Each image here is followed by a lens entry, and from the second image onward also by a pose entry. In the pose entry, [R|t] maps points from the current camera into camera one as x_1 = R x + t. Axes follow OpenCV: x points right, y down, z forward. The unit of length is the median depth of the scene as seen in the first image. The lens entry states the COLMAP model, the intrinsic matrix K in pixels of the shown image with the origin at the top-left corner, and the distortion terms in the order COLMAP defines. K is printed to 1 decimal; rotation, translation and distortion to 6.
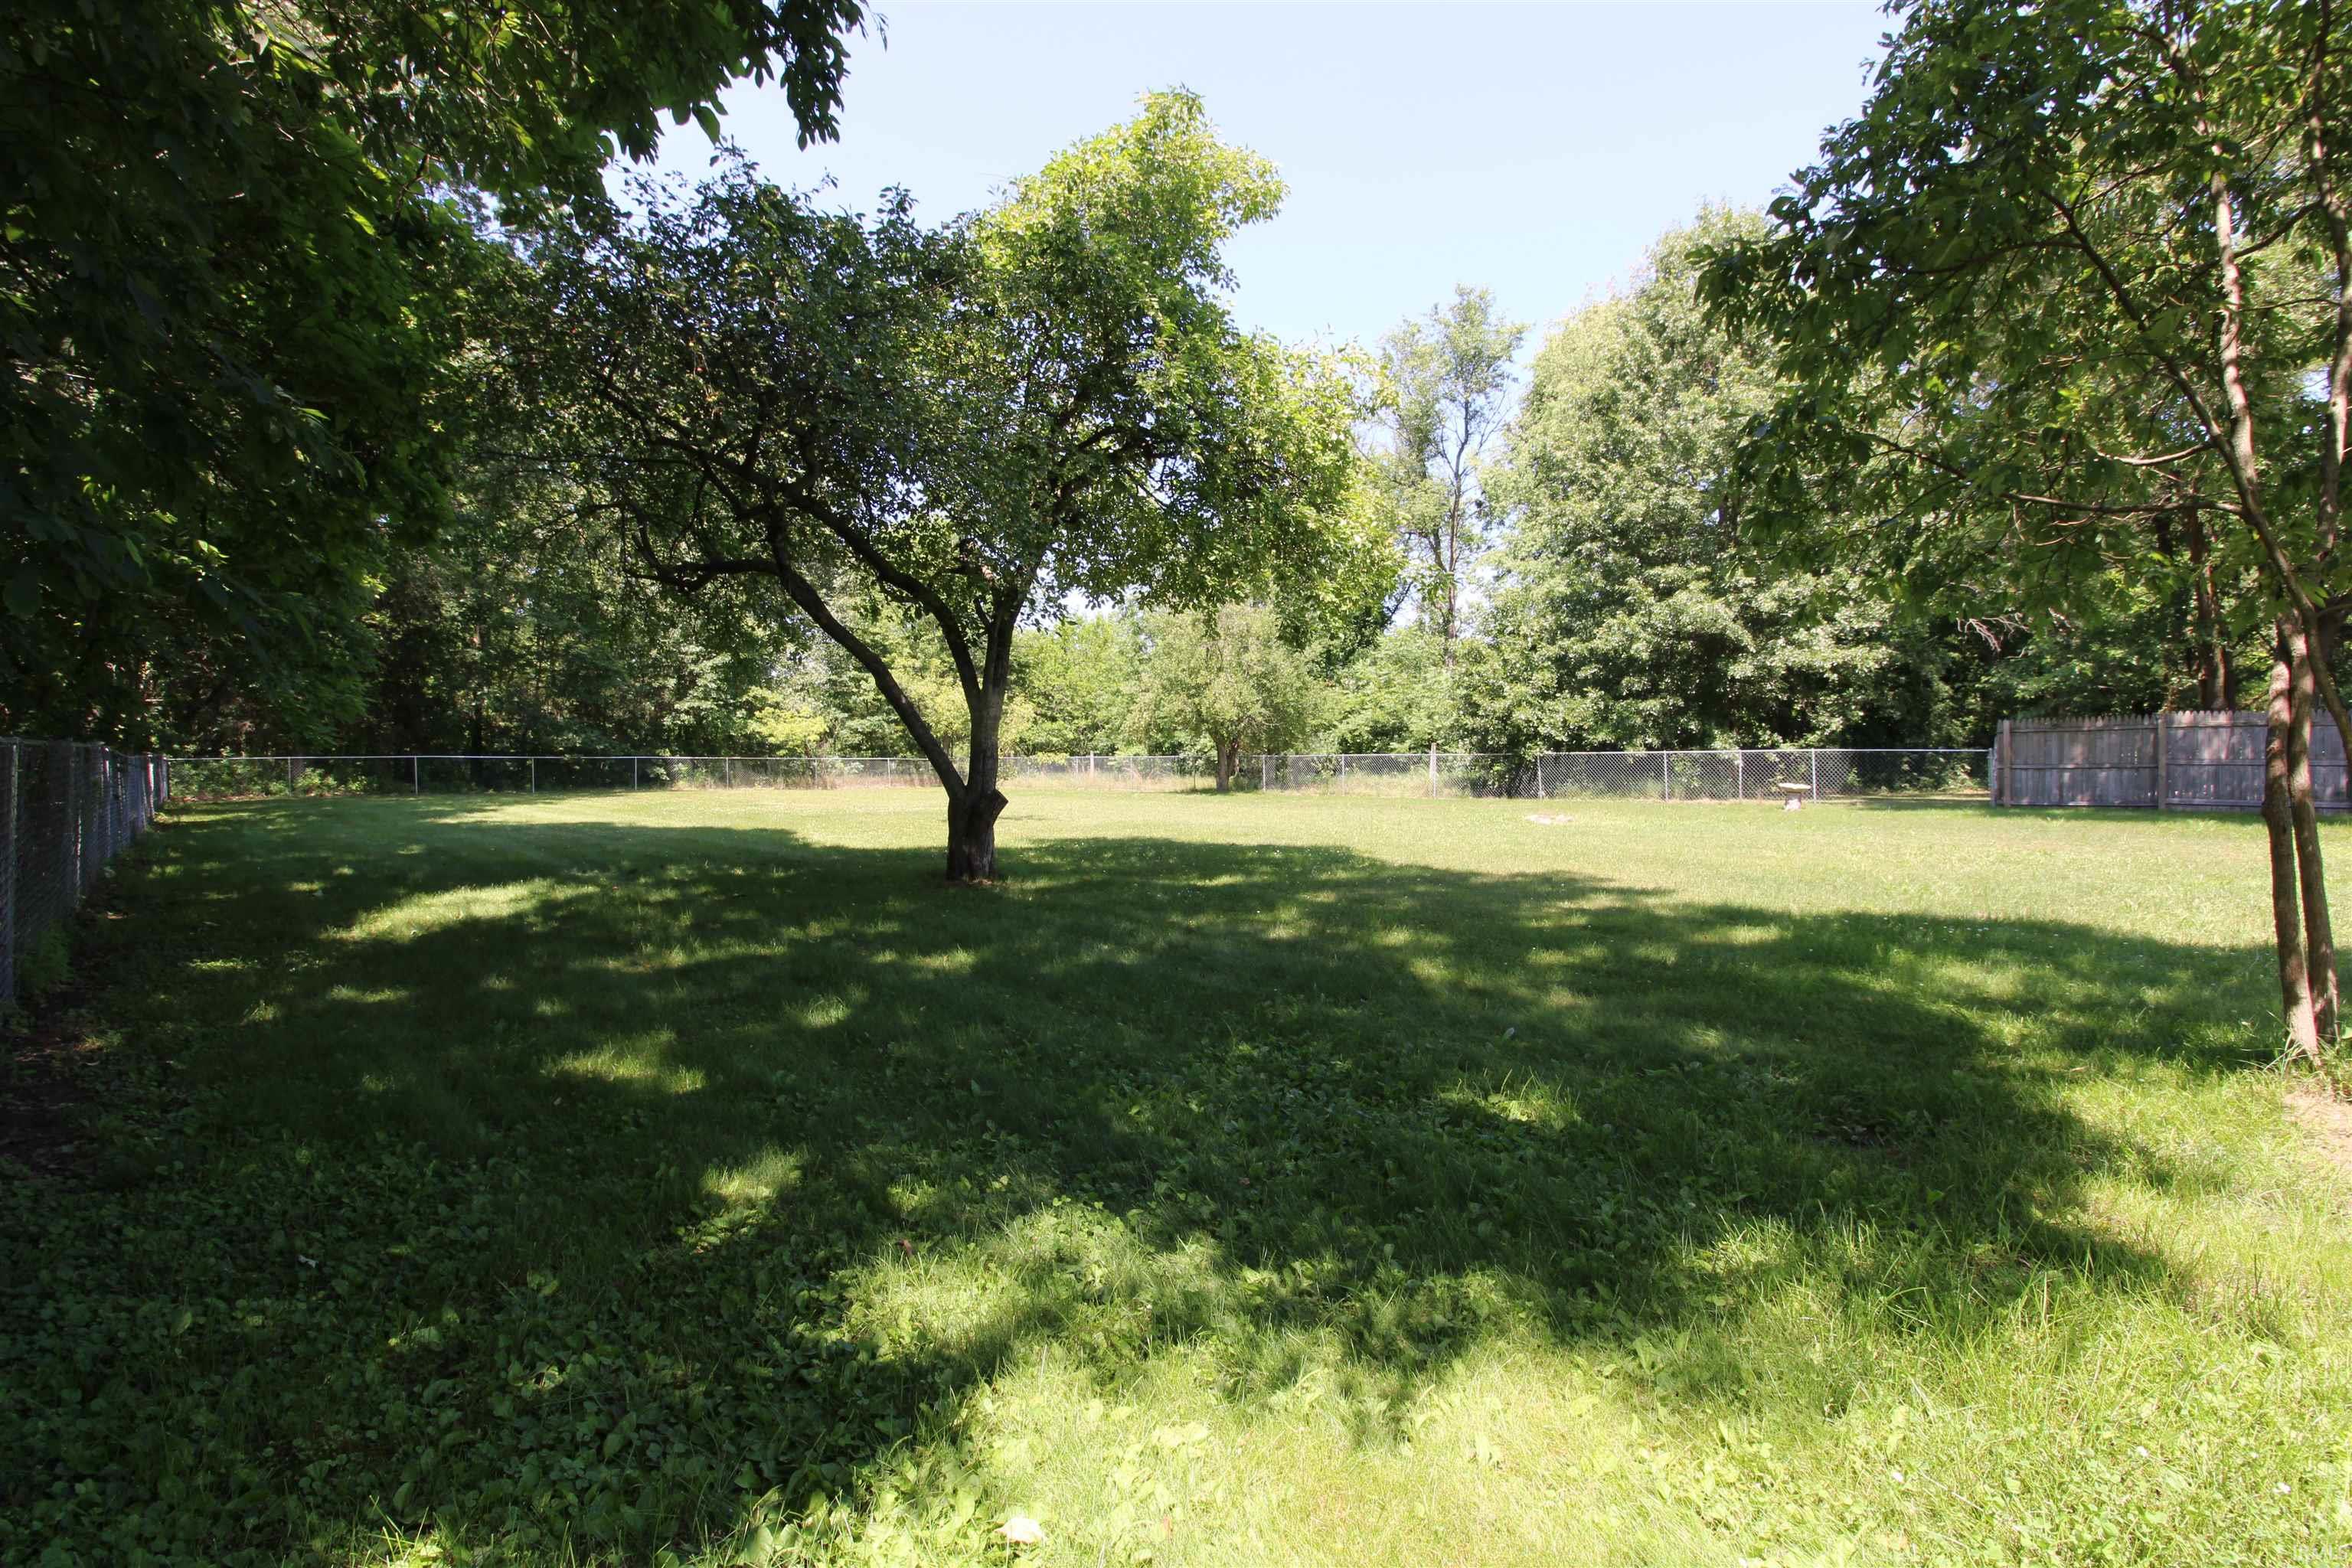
lens RADIAL K [[1085.3, 0, 1176.3], [0, 1085.3, 783.0], [0, 0, 1]] dist [-0.019820, -0.000483]
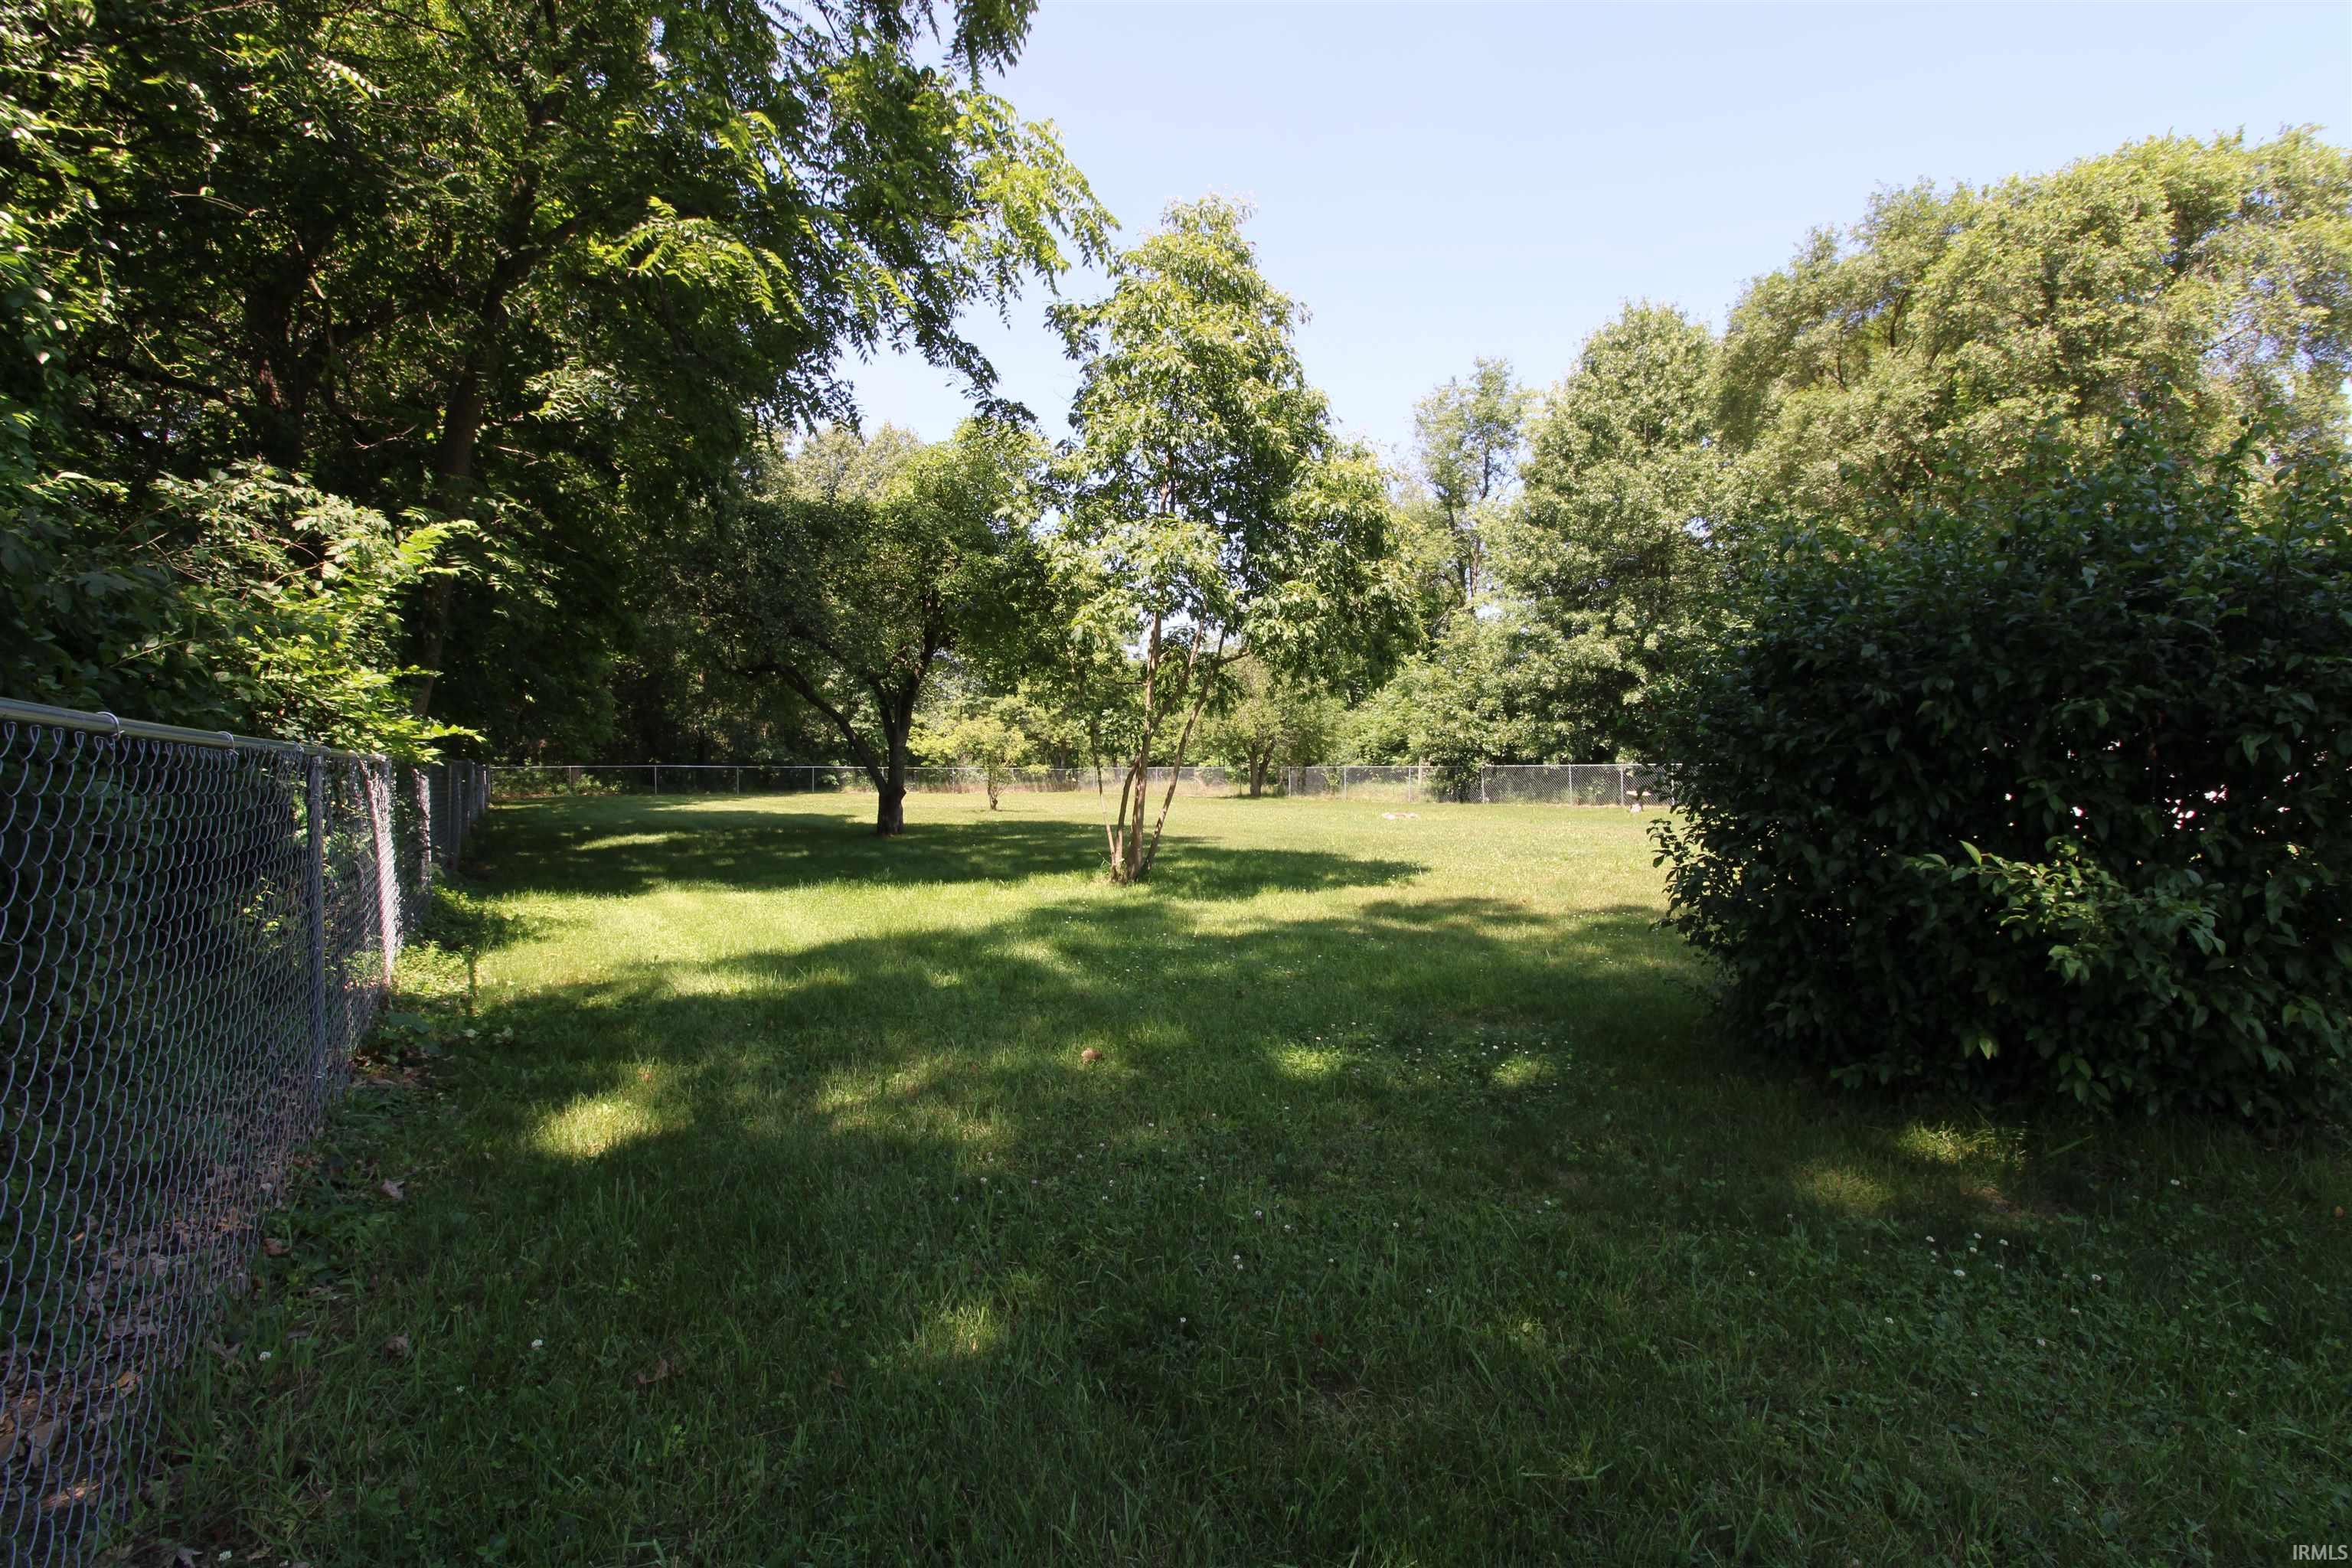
lens RADIAL K [[1085.3, 0, 1176.3], [0, 1085.3, 781.3], [0, 0, 1]] dist [-0.019820, -0.000483]
pose [[0.983065, 0.005416, -0.183175, 0.209589], [-0.007531, 0.999913, -0.010849, 0.004902], [0.183100, 0.012045, 0.983020, -0.240024]]
